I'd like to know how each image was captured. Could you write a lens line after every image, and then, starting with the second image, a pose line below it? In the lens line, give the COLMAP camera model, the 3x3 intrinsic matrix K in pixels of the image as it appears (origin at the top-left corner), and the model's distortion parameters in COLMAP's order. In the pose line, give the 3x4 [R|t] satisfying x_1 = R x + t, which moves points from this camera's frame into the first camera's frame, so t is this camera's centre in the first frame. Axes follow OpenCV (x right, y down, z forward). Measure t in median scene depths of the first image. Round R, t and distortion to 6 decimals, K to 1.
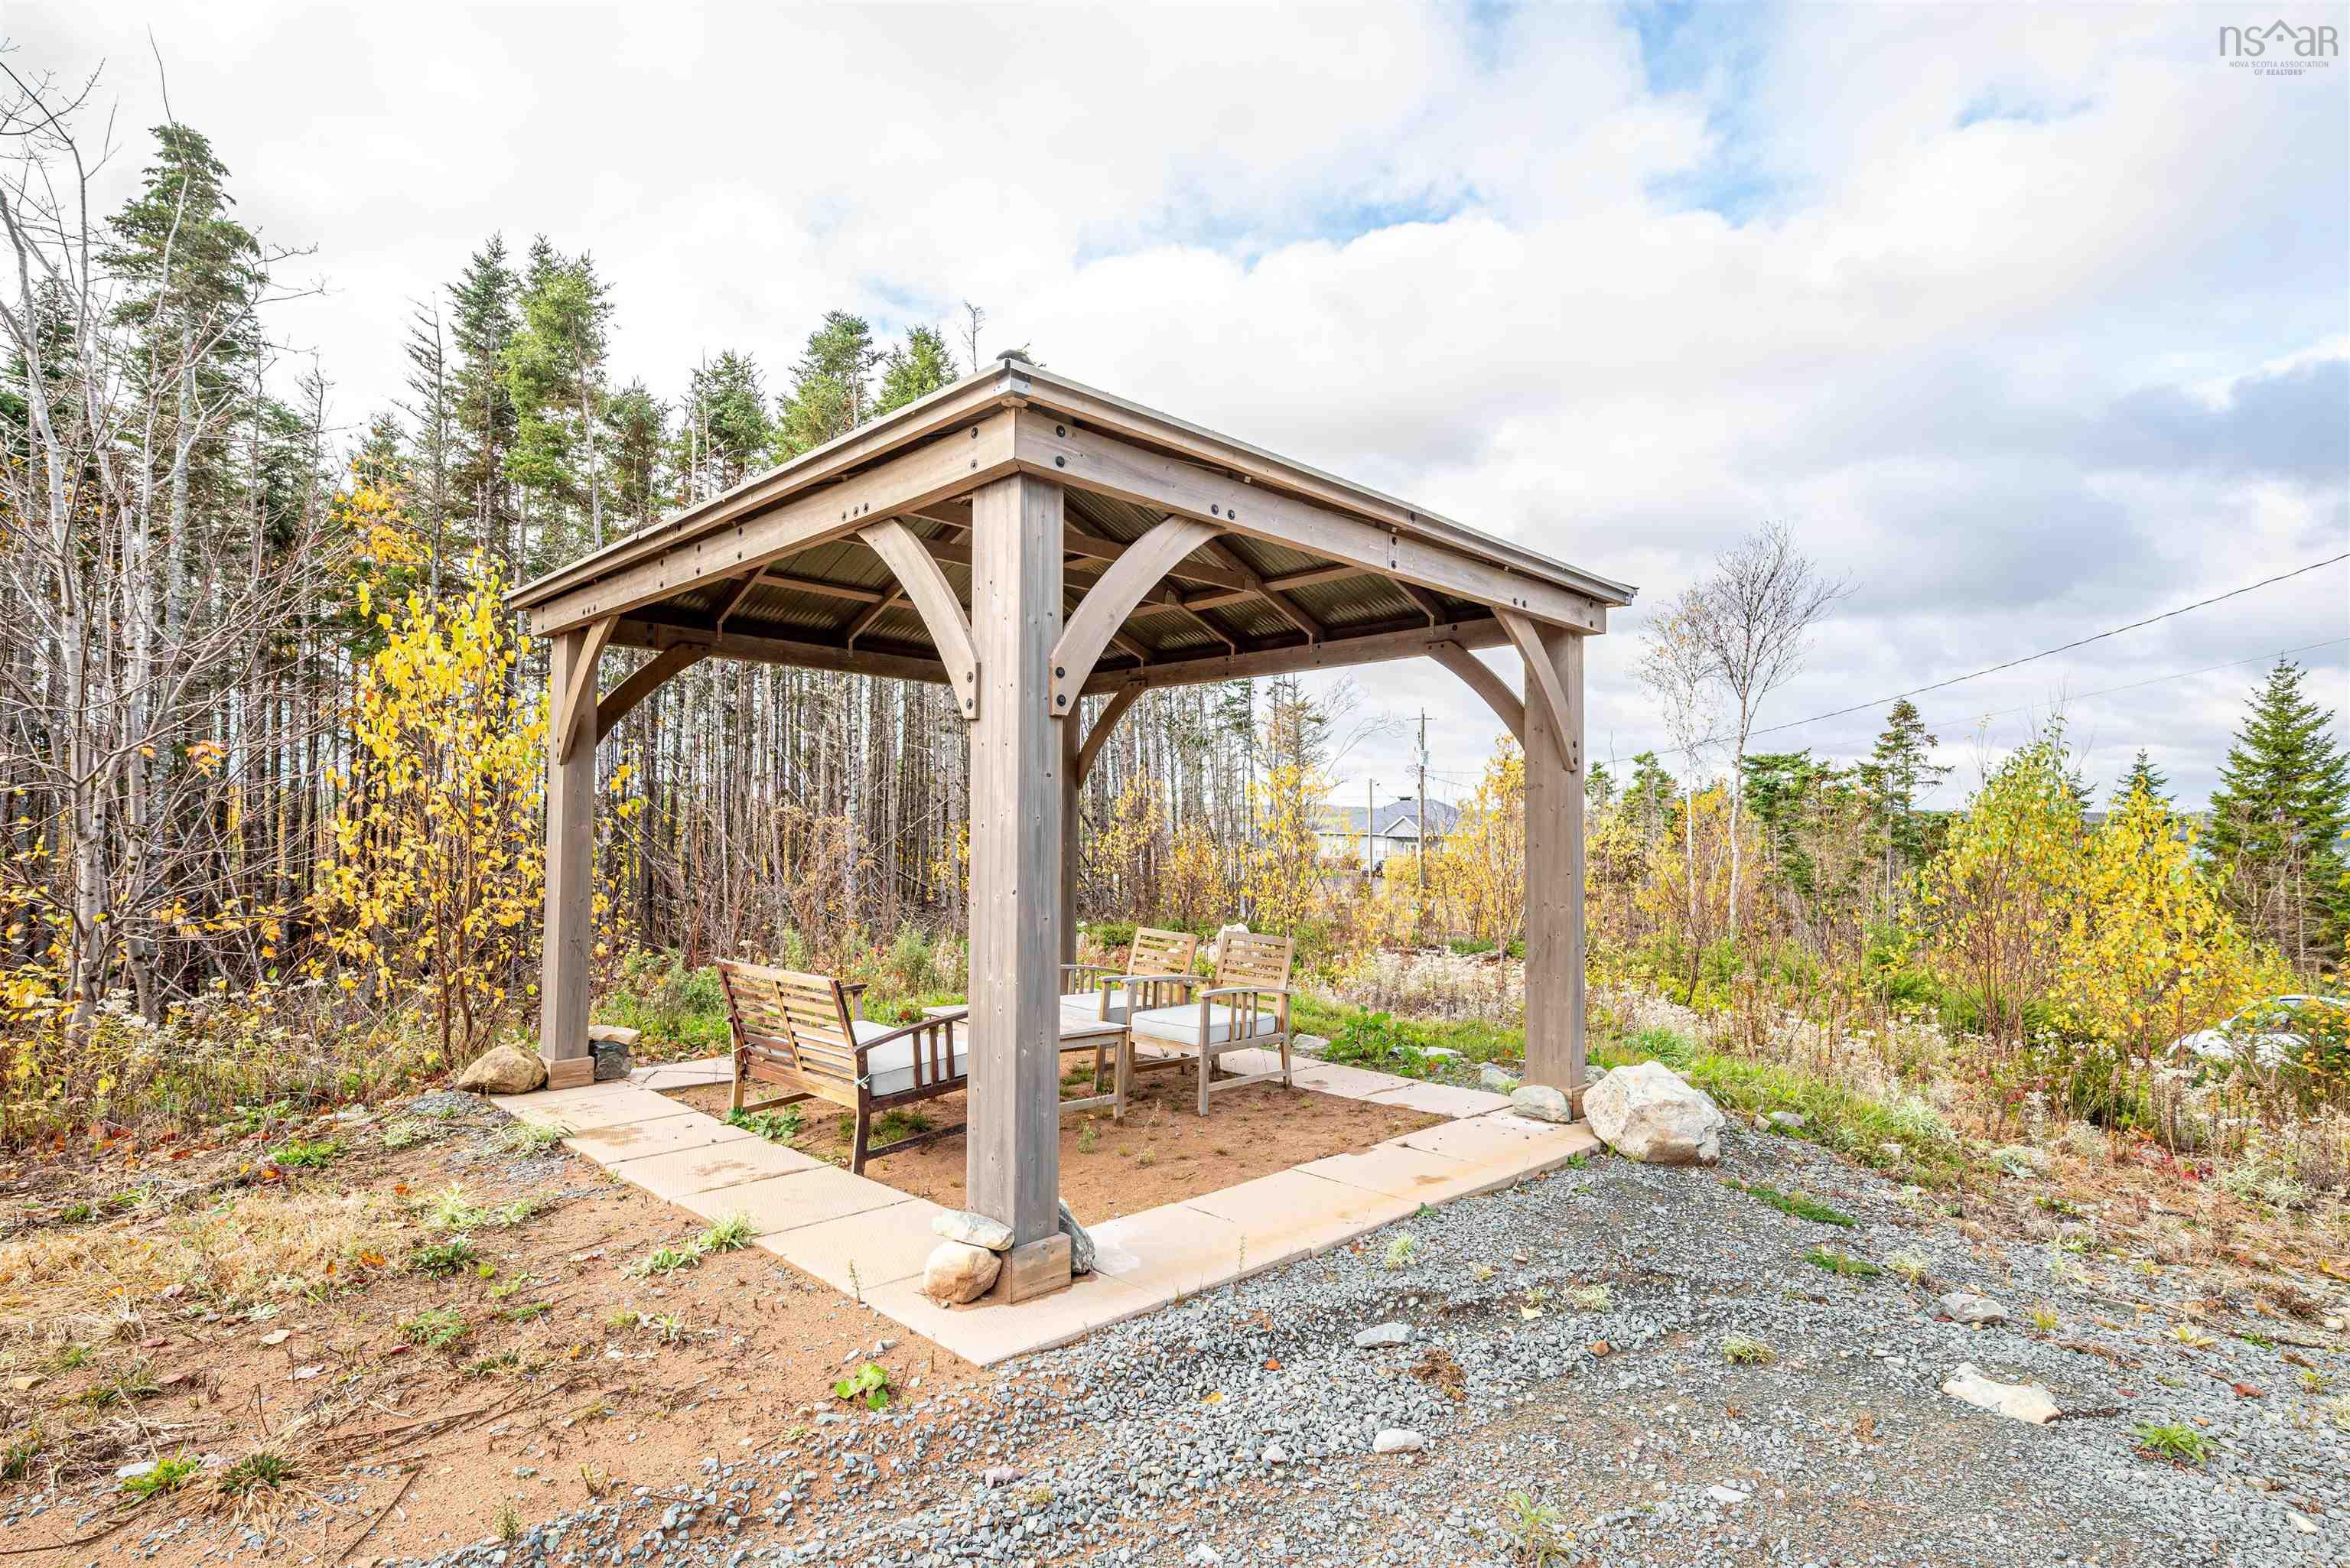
lens RADIAL K [[1238.1, 0, 1175.0], [0, 1238.1, 784.0], [0, 0, 1]] dist [-0.000852, -0.000061]
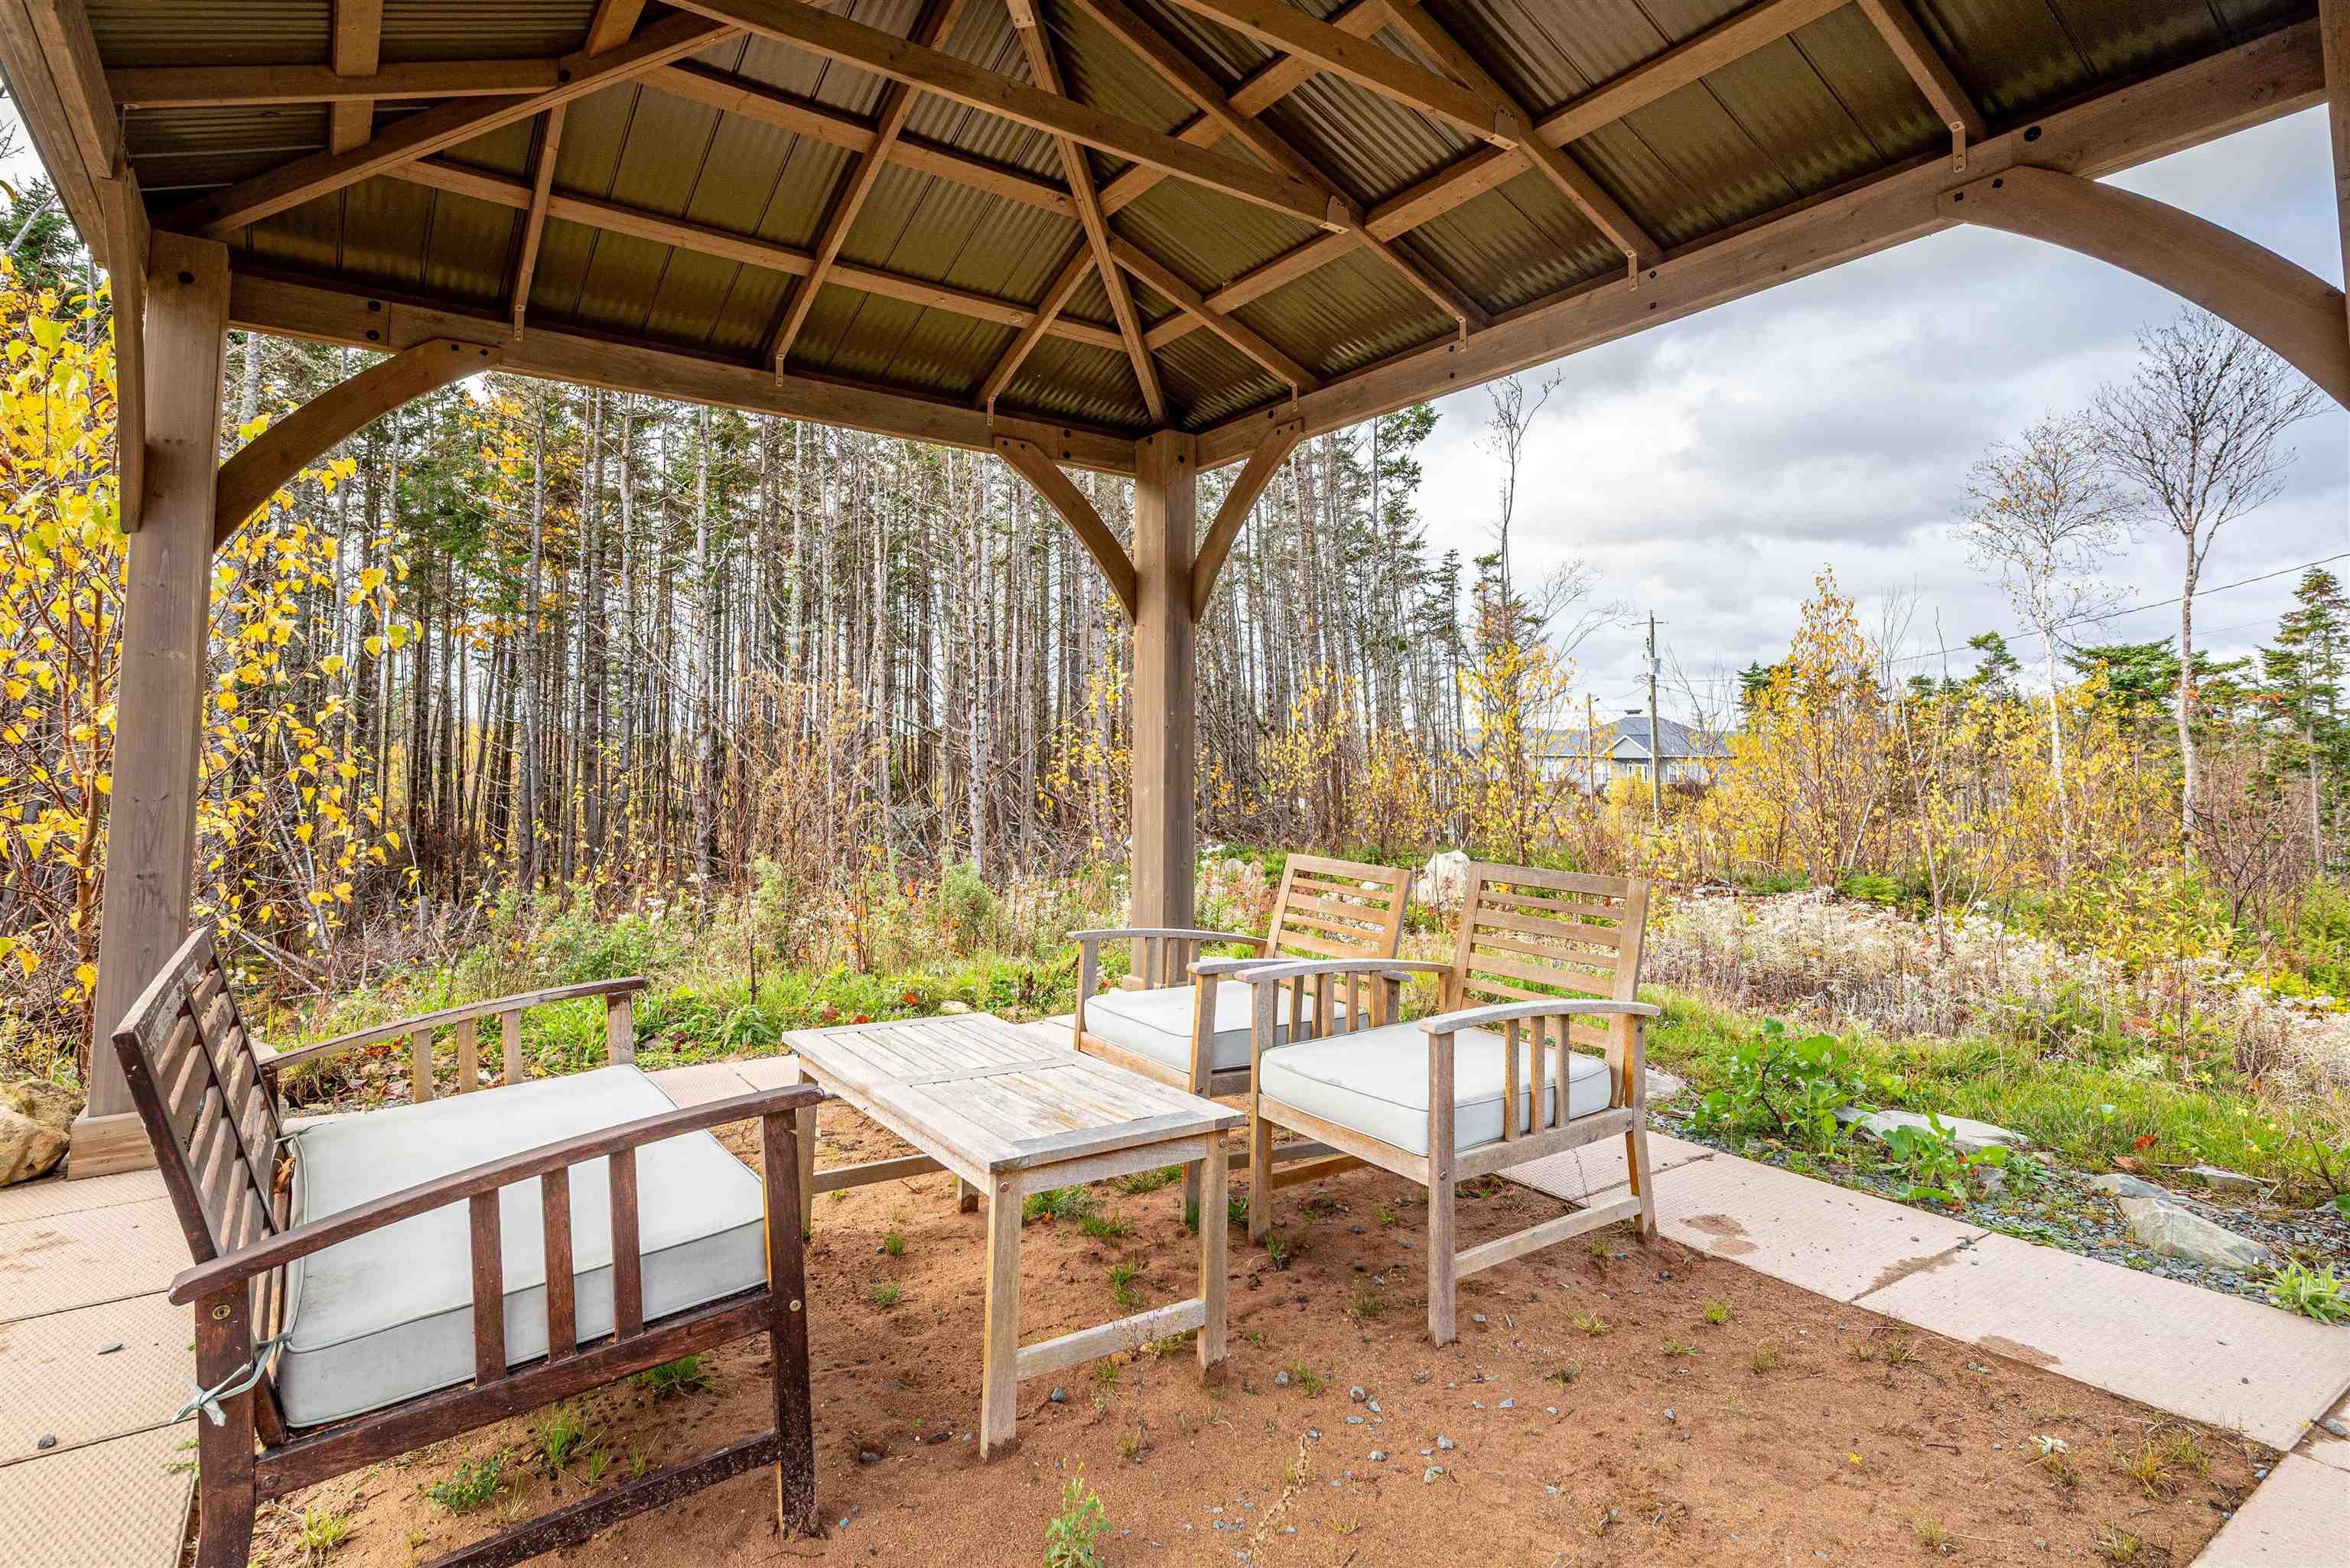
lens RADIAL K [[1180.4, 0, 1098.2], [0, 1180.4, 720.6], [0, 0, 1]] dist [-0.002474, -0.000232]
pose [[0.974099, -0.022954, -0.224954, 0.002132], [0.023185, 0.999730, -0.001617, 0.029051], [0.224930, -0.003641, 0.974368, 0.245548]]
